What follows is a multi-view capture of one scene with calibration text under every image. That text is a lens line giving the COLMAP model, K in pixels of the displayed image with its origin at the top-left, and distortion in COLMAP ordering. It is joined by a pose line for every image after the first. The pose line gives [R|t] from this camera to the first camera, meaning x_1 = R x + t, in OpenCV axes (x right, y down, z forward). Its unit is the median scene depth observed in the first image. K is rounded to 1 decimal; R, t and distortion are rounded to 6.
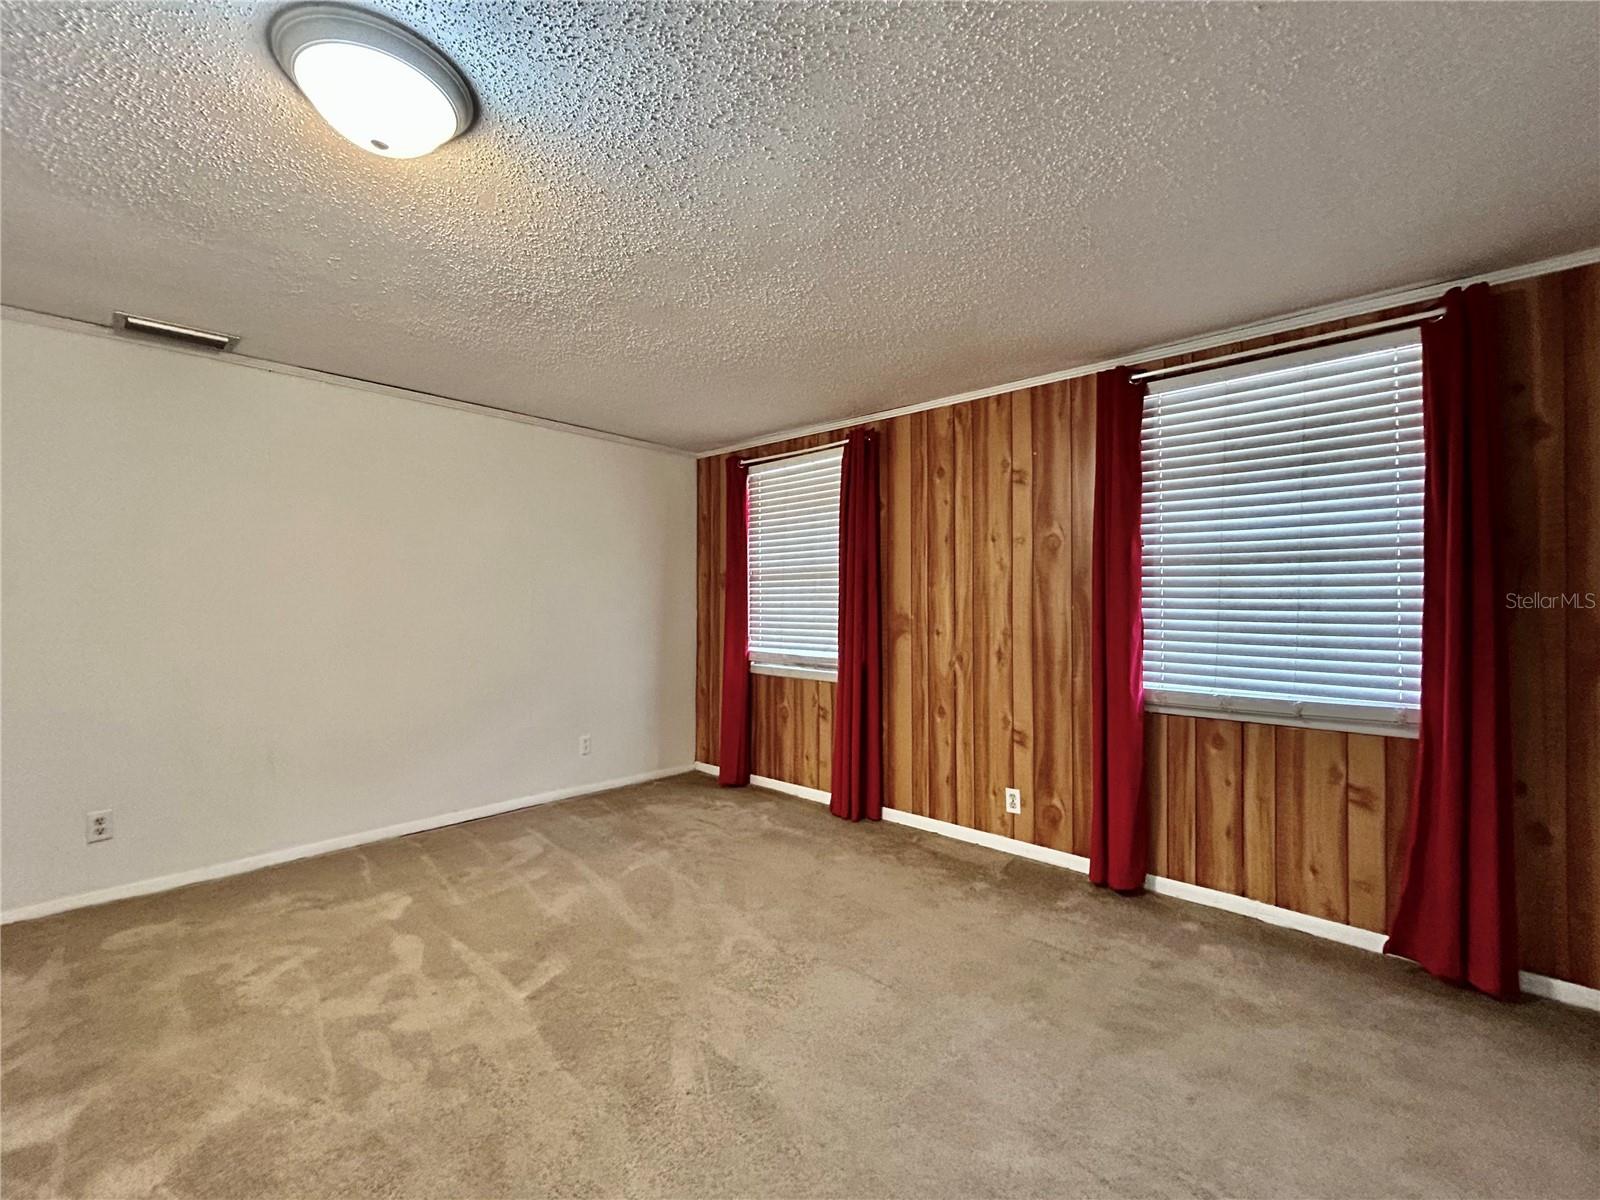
lens RADIAL K [[649.4, 0, 807.2], [0, 649.4, 605.5], [0, 0, 1]] dist [-0.000718, 0.000983]
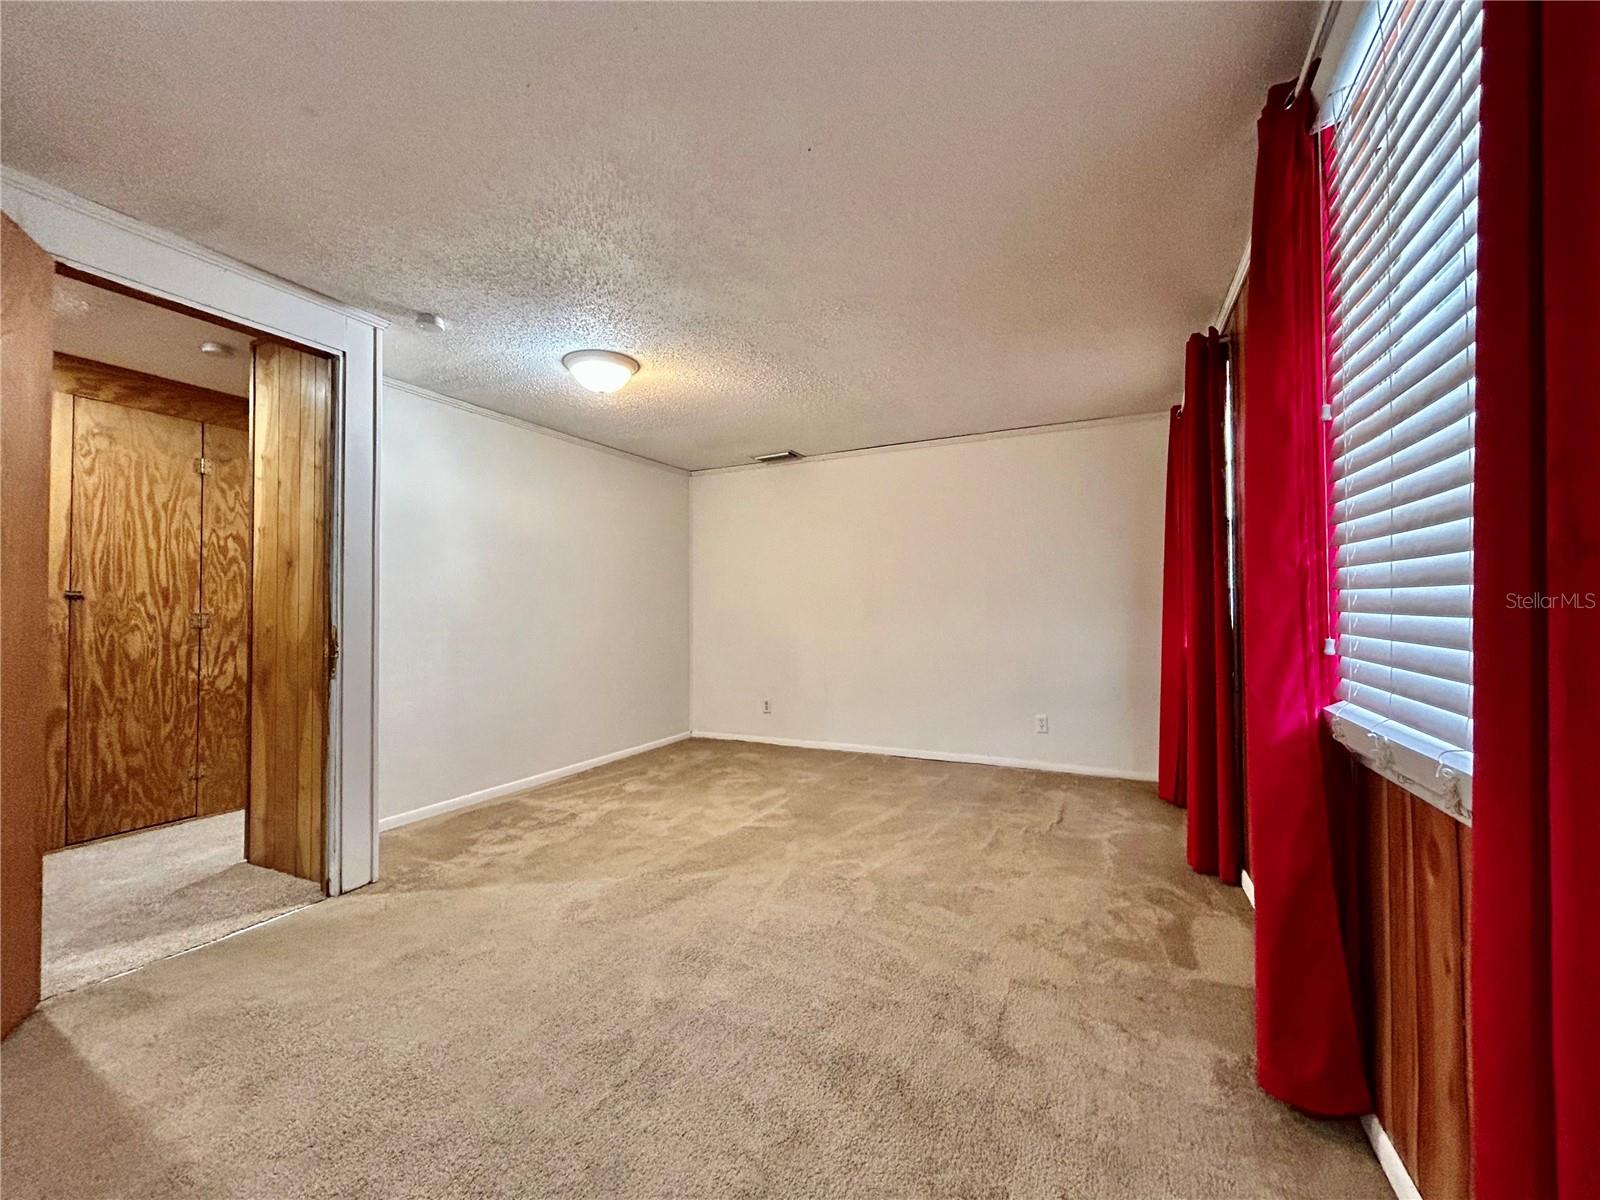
lens RADIAL K [[649.4, 0, 808.5], [0, 649.4, 601.8], [0, 0, 1]] dist [-0.000718, 0.000983]
pose [[0.296703, -0.020799, -0.954743, 0.987467], [0.011456, 0.999768, -0.018220, 0.046366], [0.954901, -0.005531, 0.296872, 0.532602]]
